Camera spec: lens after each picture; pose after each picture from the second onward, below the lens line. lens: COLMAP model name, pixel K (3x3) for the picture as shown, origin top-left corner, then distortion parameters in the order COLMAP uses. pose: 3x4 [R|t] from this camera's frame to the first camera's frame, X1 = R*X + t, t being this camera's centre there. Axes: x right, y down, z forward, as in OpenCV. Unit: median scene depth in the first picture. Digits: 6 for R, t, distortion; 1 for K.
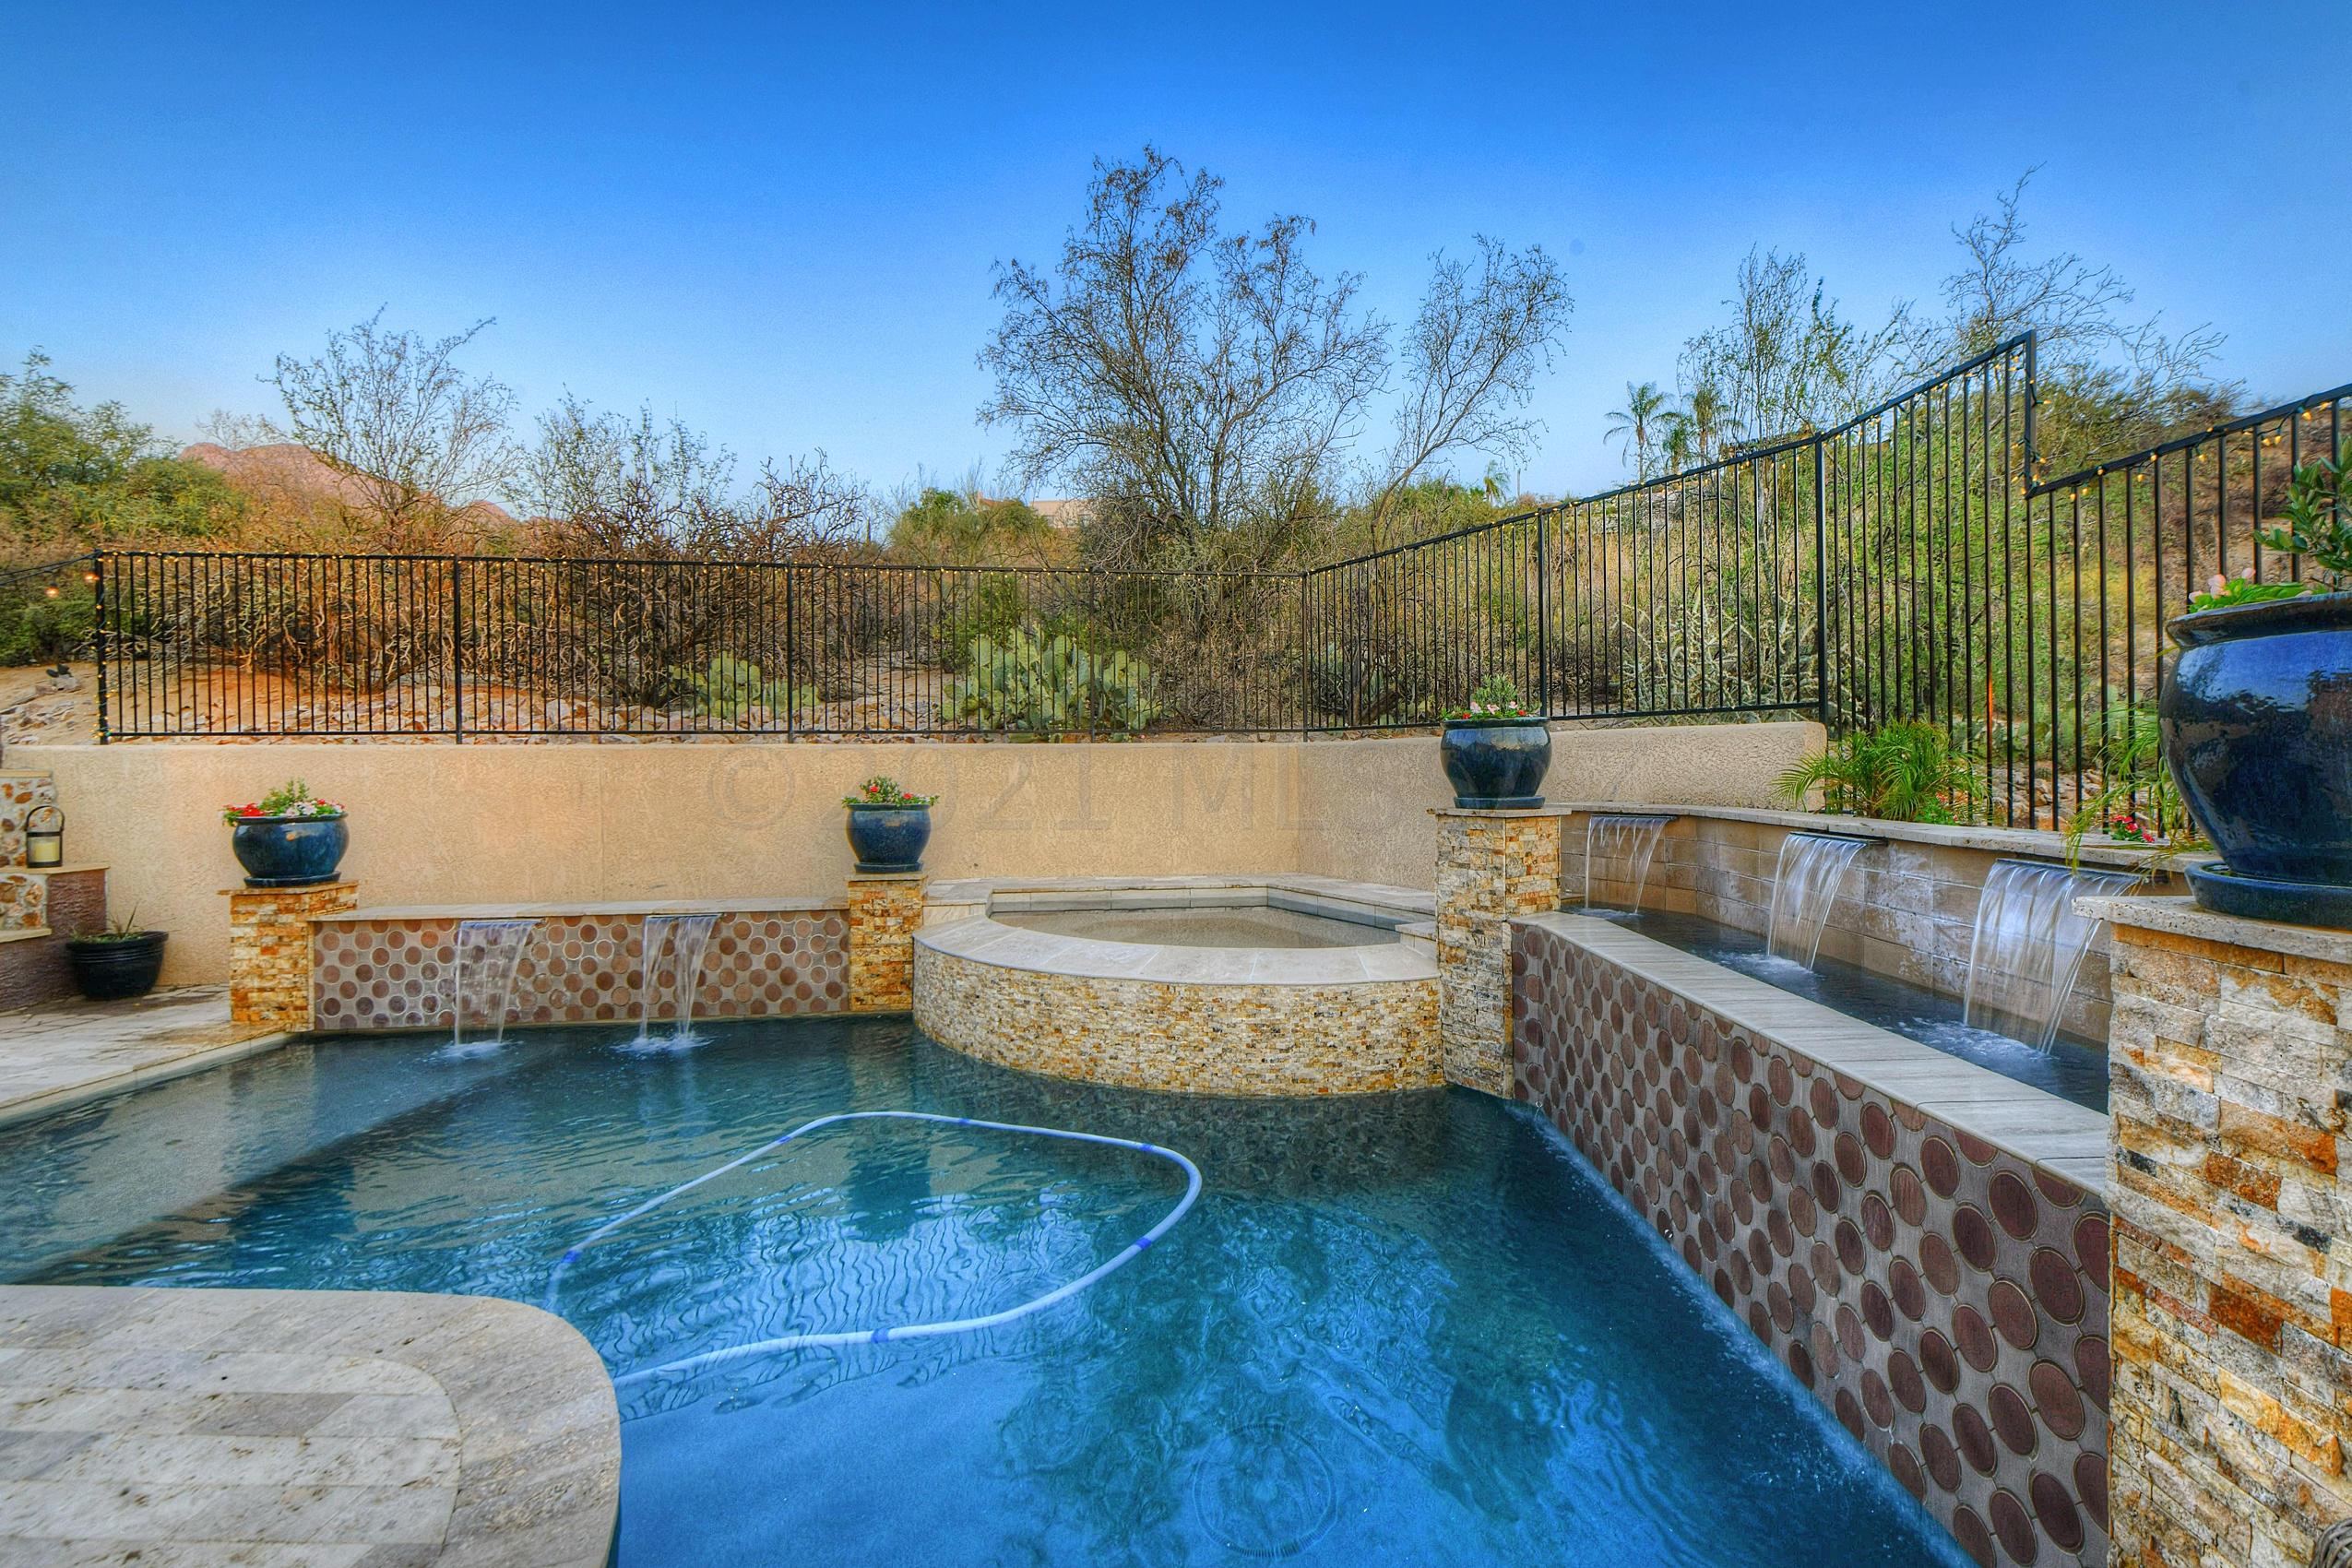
lens RADIAL K [[913.4, 0, 1214.6], [0, 913.4, 777.3], [0, 0, 1]] dist [-0.000047, -0.000024]
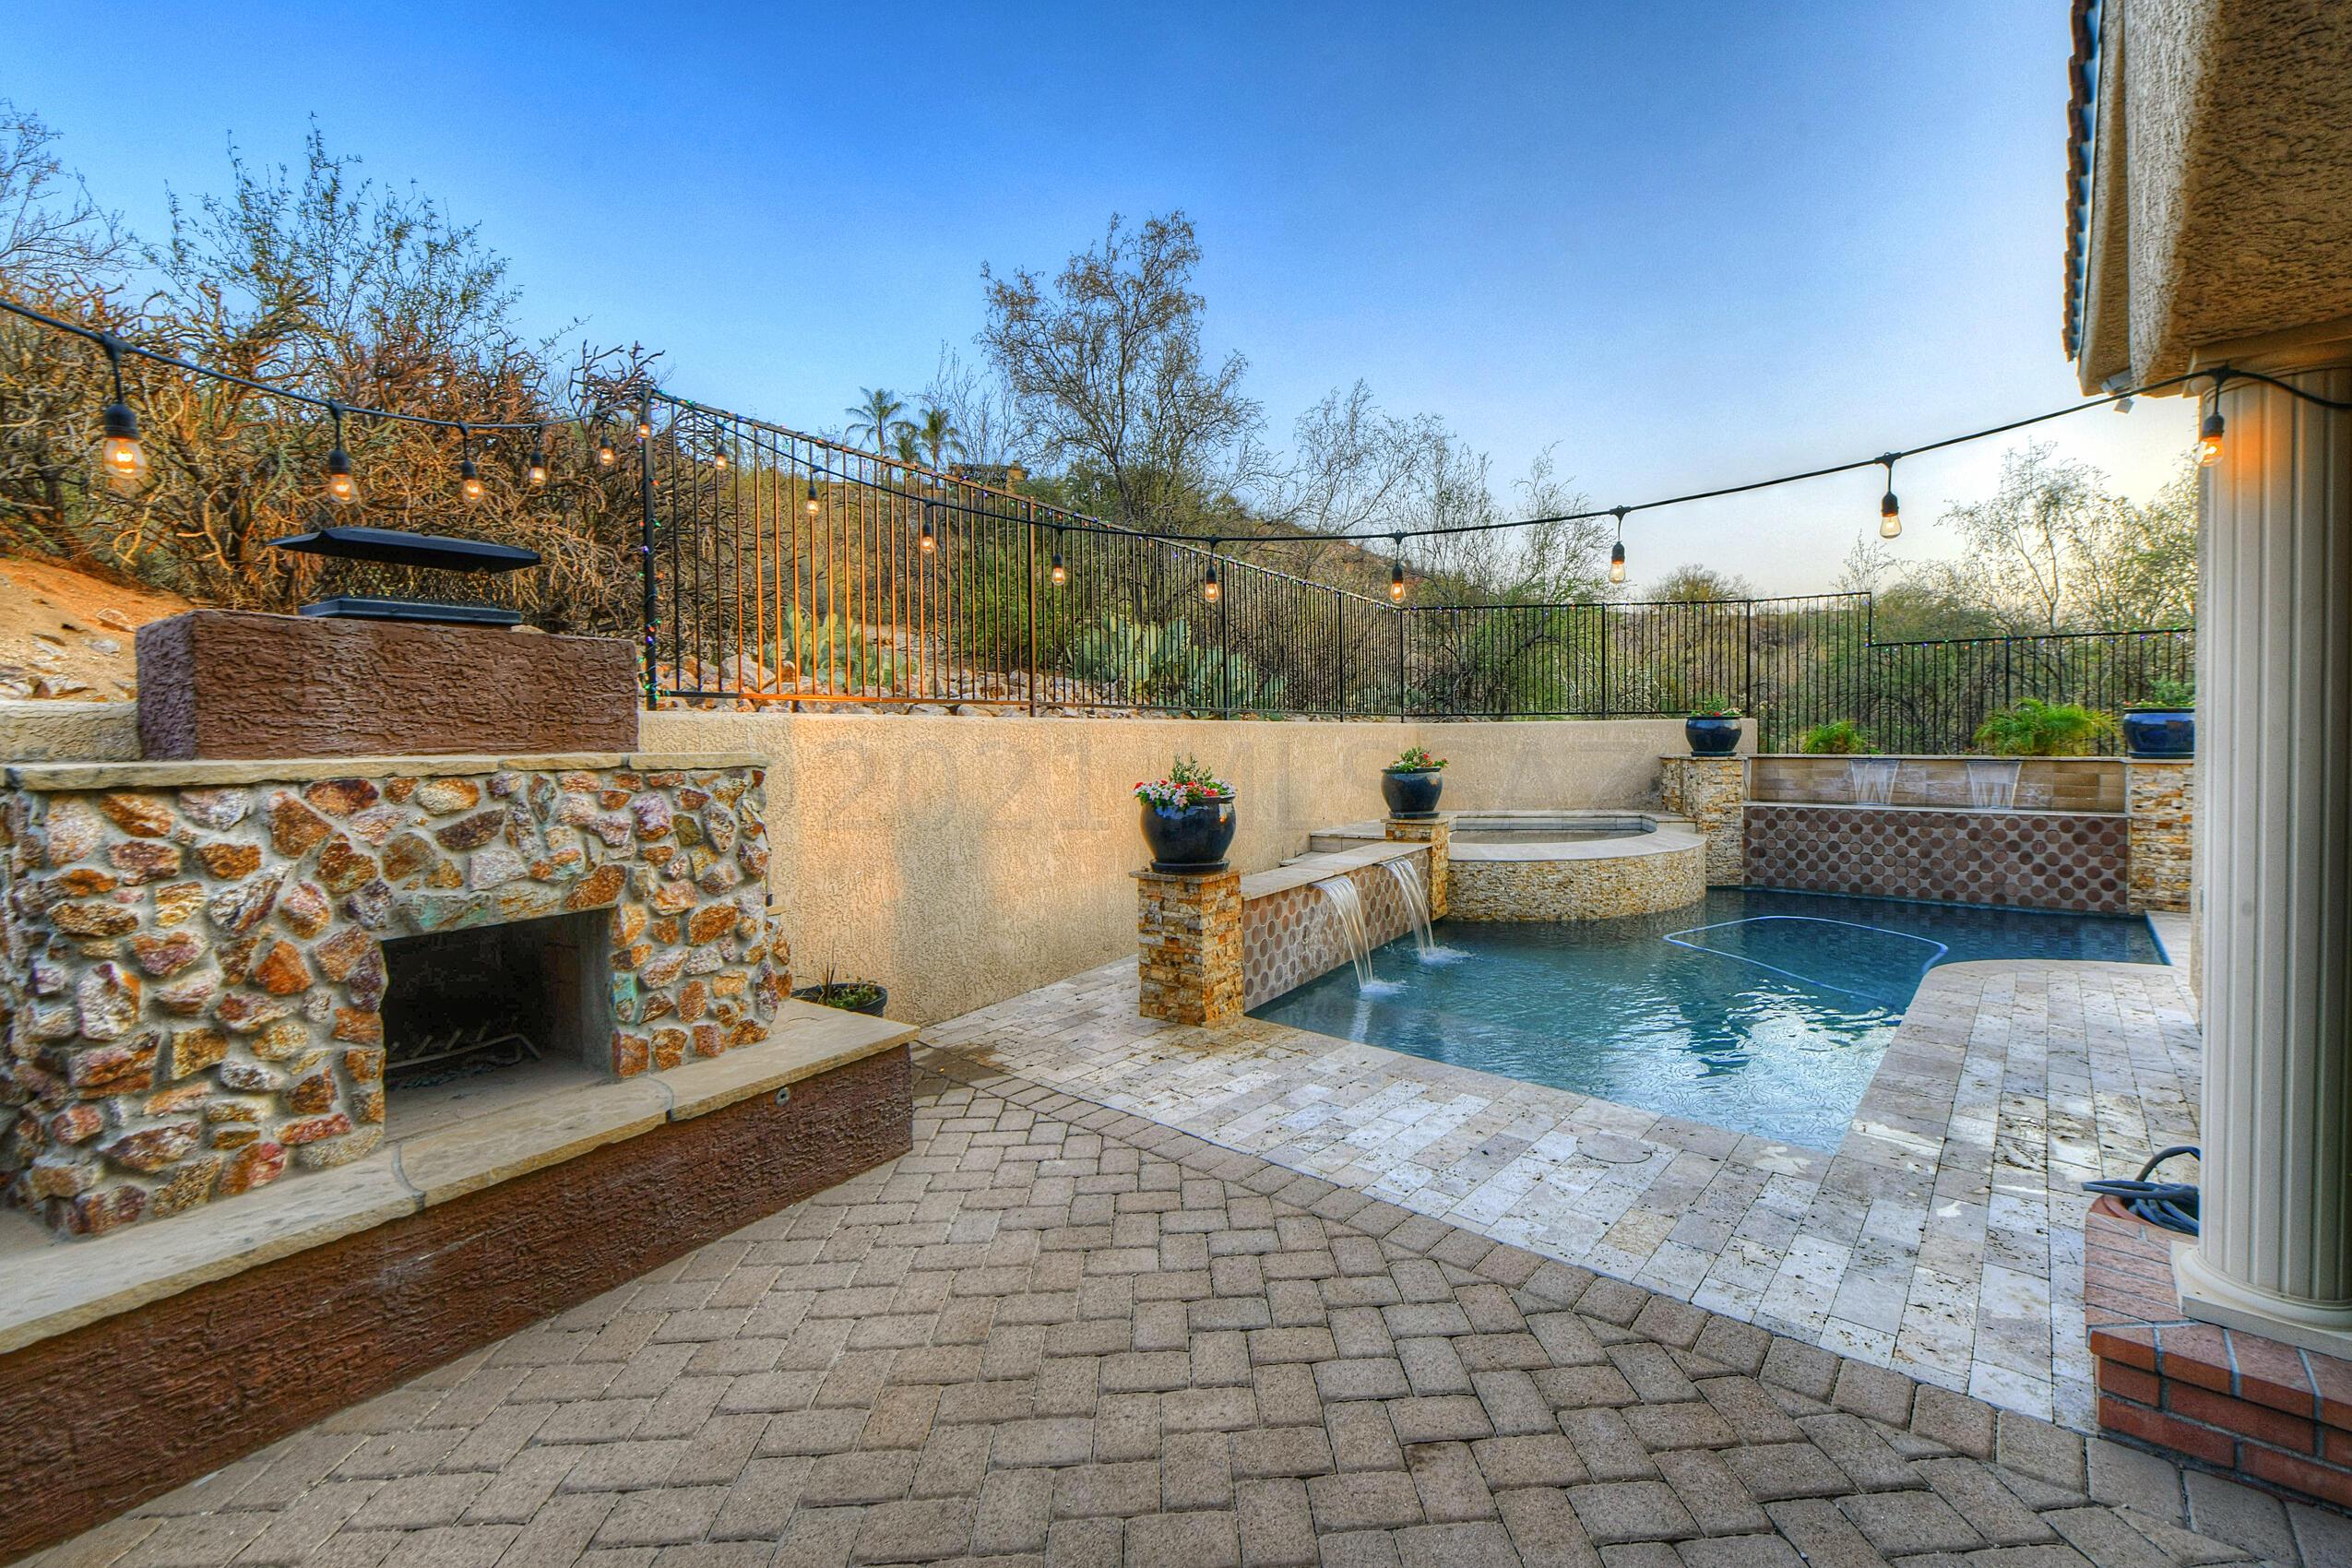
lens RADIAL K [[894.9, 0, 1177.3], [0, 894.9, 771.4], [0, 0, 1]] dist [-0.007686, -0.000100]
pose [[0.685745, -0.030962, 0.727183, -3.294395], [0.016944, 0.999503, 0.026578, -0.013046], [-0.727645, -0.005904, 0.685928, 0.753480]]
